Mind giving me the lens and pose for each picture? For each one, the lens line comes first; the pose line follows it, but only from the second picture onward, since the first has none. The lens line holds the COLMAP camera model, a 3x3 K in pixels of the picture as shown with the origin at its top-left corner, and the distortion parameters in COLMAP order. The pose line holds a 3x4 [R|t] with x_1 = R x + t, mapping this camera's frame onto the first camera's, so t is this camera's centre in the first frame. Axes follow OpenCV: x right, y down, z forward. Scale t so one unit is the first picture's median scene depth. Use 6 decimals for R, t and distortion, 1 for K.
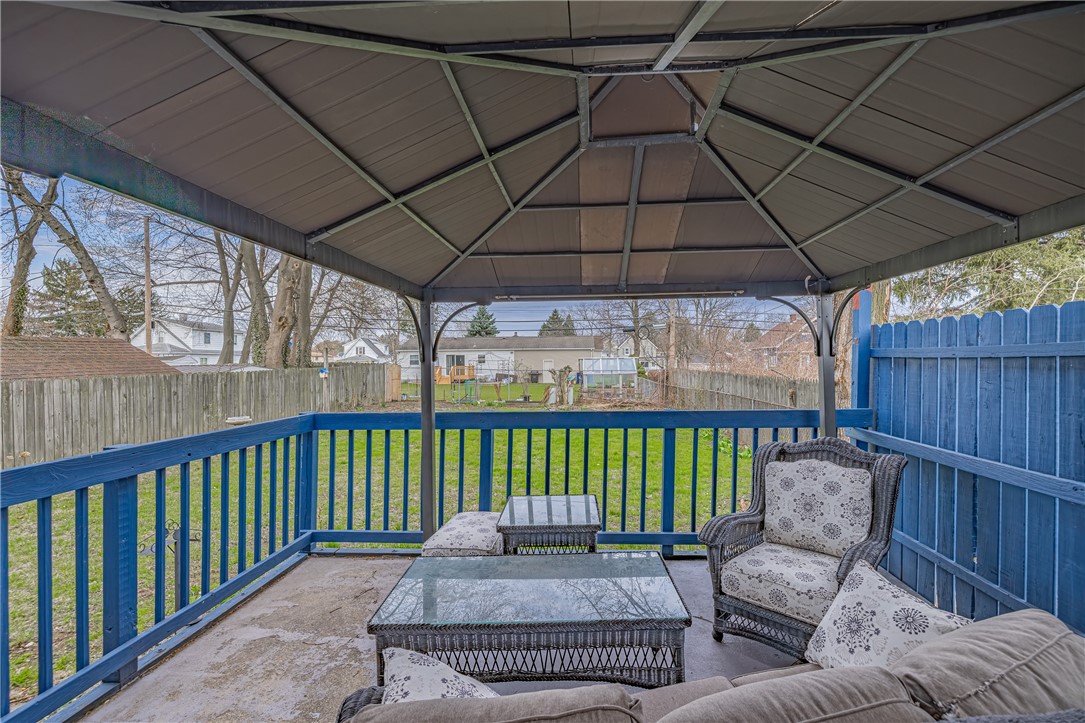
lens RADIAL K [[455.8, 0, 546.8], [0, 455.8, 362.2], [0, 0, 1]] dist [-0.000809, 0.000300]
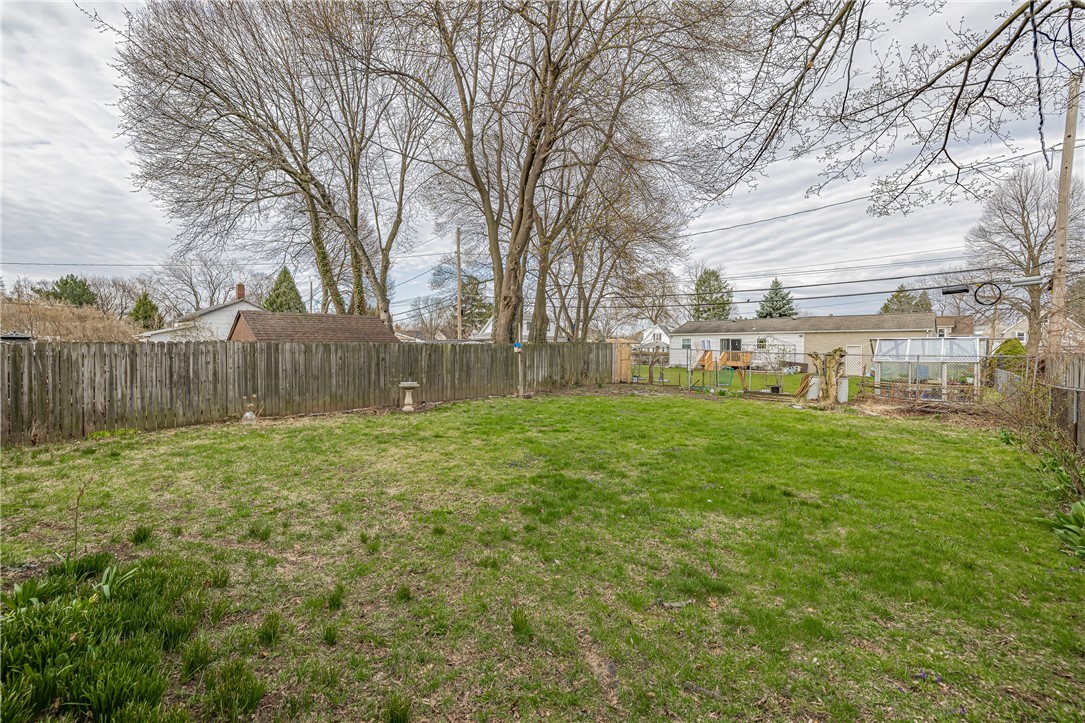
lens RADIAL K [[455.8, 0, 543.1], [0, 455.8, 358.9], [0, 0, 1]] dist [-0.000809, 0.000300]
pose [[0.795287, 0.028980, -0.605540, 0.218091], [-0.016619, 0.999524, 0.026009, 0.028219], [0.606005, -0.010621, 0.795390, 0.292515]]
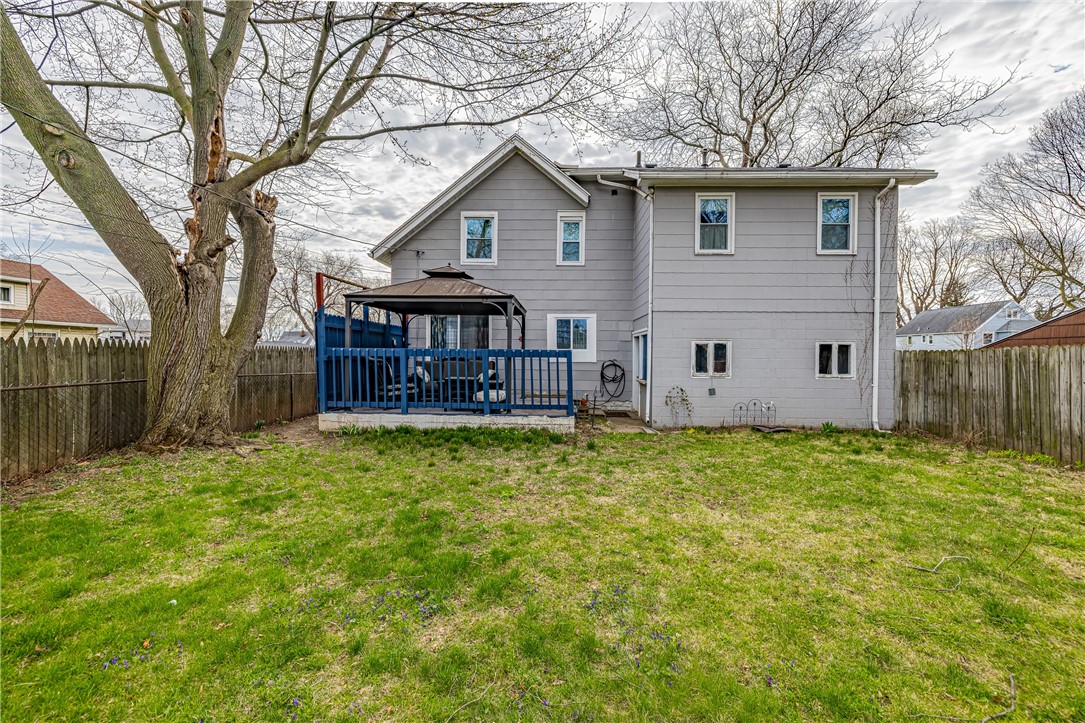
lens RADIAL K [[455.8, 0, 545.4], [0, 455.8, 360.7], [0, 0, 1]] dist [-0.000809, 0.000300]
pose [[-0.998593, 0.005927, -0.052704, -0.106045], [0.005005, 0.999832, 0.017616, 0.039137], [0.052799, 0.017328, -0.998455, 0.990148]]
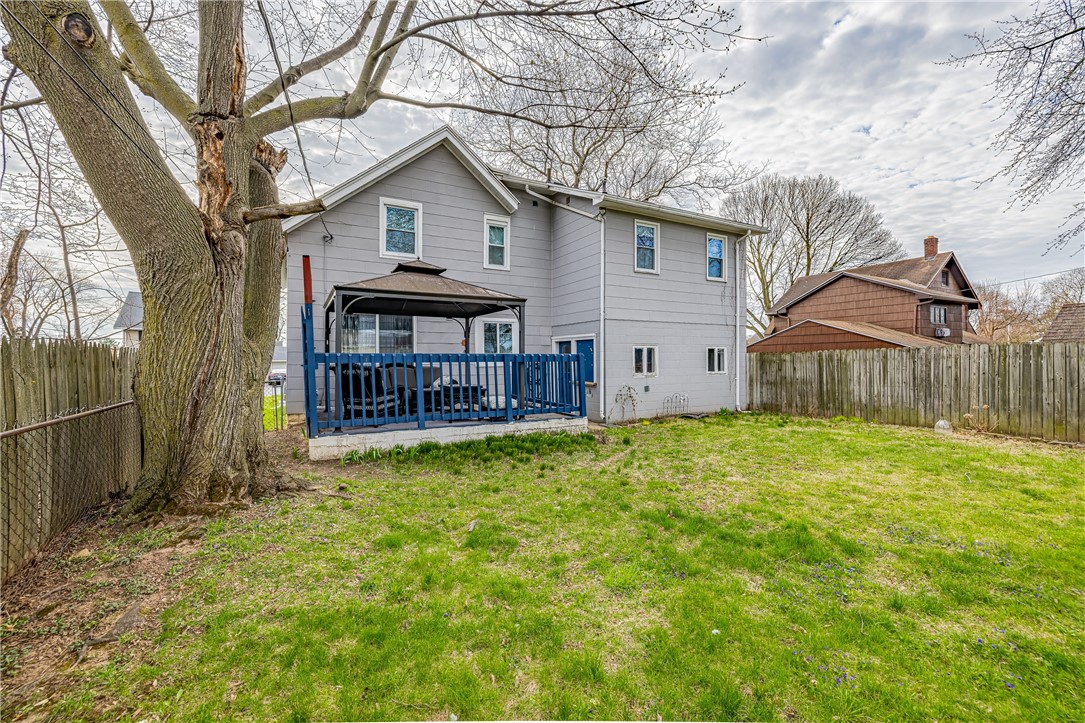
lens RADIAL K [[455.8, 0, 546.1], [0, 455.8, 360.5], [0, 0, 1]] dist [-0.000809, 0.000300]
pose [[-0.832675, 0.017961, -0.553471, 0.275395], [0.012580, 0.999829, 0.013520, 0.034872], [0.553619, 0.004296, -0.832759, 0.875756]]
